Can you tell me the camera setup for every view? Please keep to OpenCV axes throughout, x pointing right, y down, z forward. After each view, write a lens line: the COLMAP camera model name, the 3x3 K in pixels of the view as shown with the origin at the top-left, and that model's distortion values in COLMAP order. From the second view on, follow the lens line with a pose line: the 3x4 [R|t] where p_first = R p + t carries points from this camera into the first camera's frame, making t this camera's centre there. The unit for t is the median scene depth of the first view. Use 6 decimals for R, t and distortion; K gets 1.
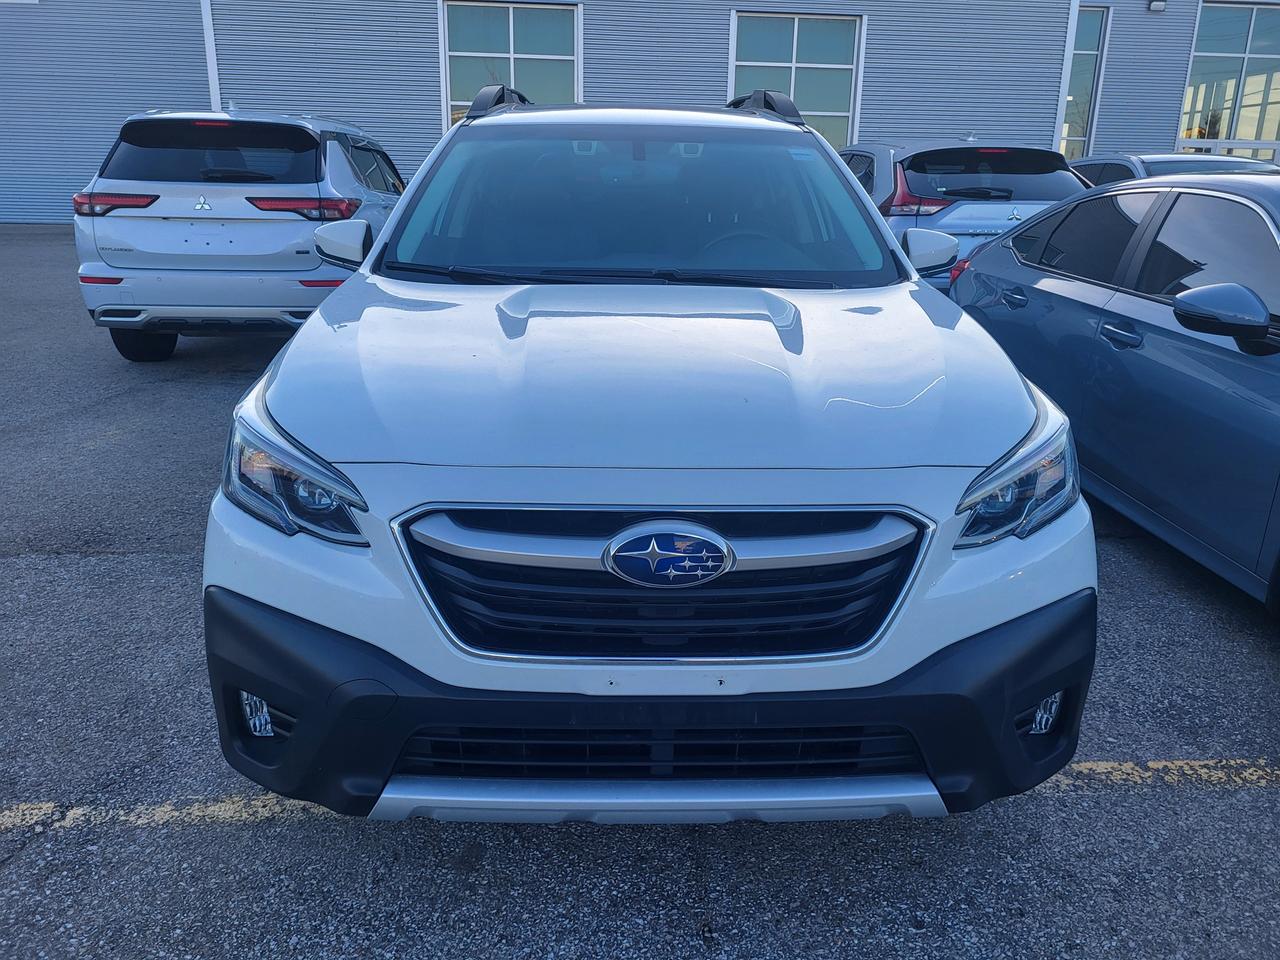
lens RADIAL K [[992.5, 0, 601.1], [0, 992.5, 478.8], [0, 0, 1]] dist [0.036854, -0.031766]
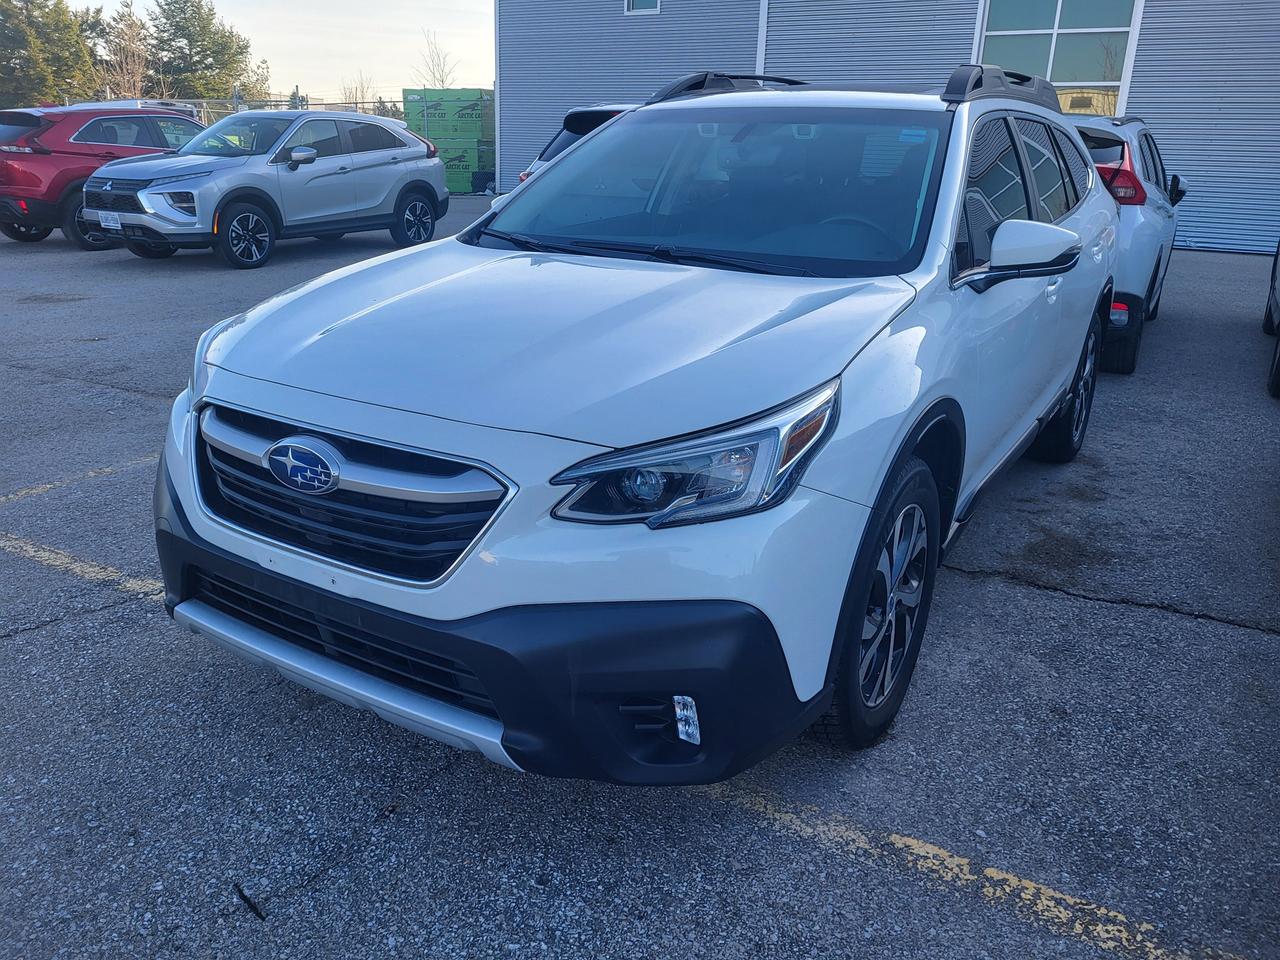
lens RADIAL K [[992.5, 0, 643.5], [0, 992.5, 475.8], [0, 0, 1]] dist [0.036854, -0.031766]
pose [[0.820499, 0.175450, -0.544057, 1.018274], [-0.171342, 0.983458, 0.058747, -0.049905], [0.545365, 0.045018, 0.836989, 0.202137]]
